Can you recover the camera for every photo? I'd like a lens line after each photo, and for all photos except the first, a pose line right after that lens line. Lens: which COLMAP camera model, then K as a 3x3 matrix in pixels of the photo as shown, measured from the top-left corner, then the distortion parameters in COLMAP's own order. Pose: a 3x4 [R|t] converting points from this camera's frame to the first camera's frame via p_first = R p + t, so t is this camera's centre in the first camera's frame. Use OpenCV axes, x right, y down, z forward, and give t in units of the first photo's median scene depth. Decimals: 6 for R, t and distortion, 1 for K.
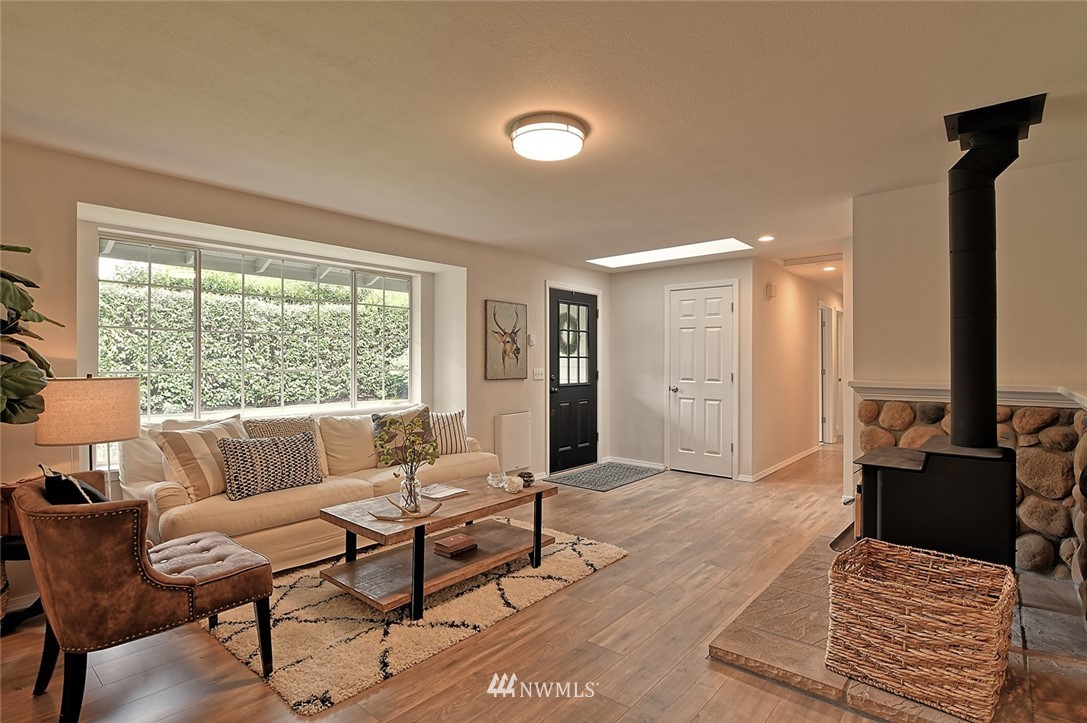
lens RADIAL K [[534.8, 0, 540.5], [0, 534.8, 358.8], [0, 0, 1]] dist [-0.003640, -0.012574]
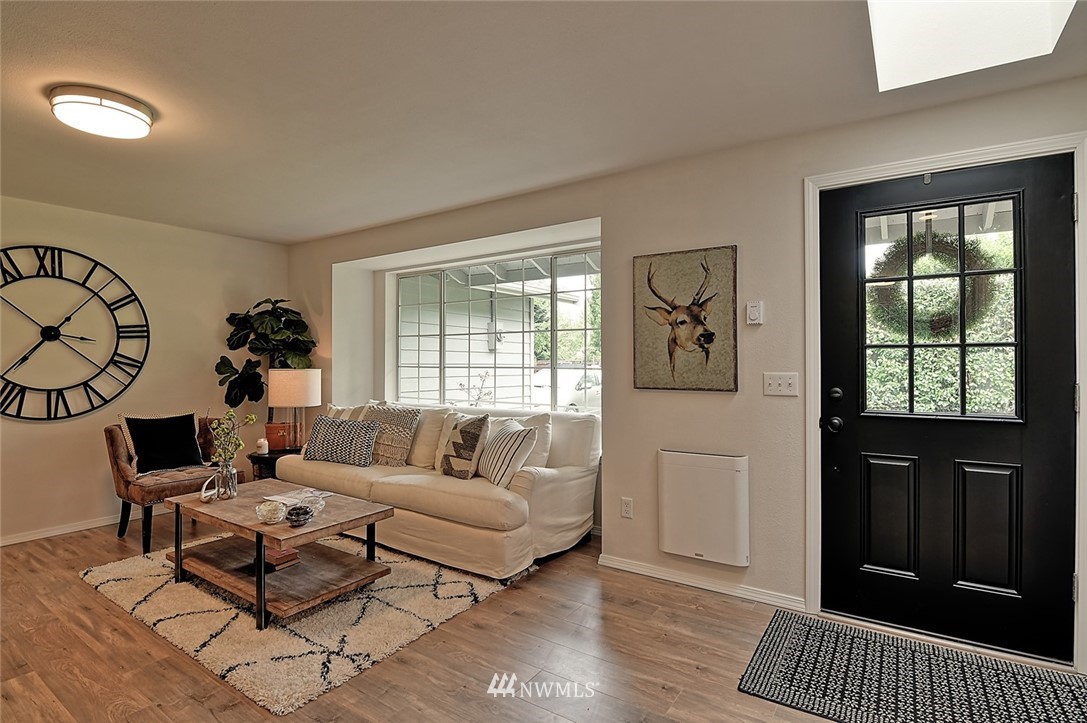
lens RADIAL K [[534.8, 0, 540.5], [0, 534.8, 358.8], [0, 0, 1]] dist [-0.003640, -0.012574]
pose [[0.112575, 0.000315, -0.993643, 0.422999], [0.008548, 0.999963, 0.001286, 0.003545], [0.993607, -0.008638, 0.112568, 0.702239]]
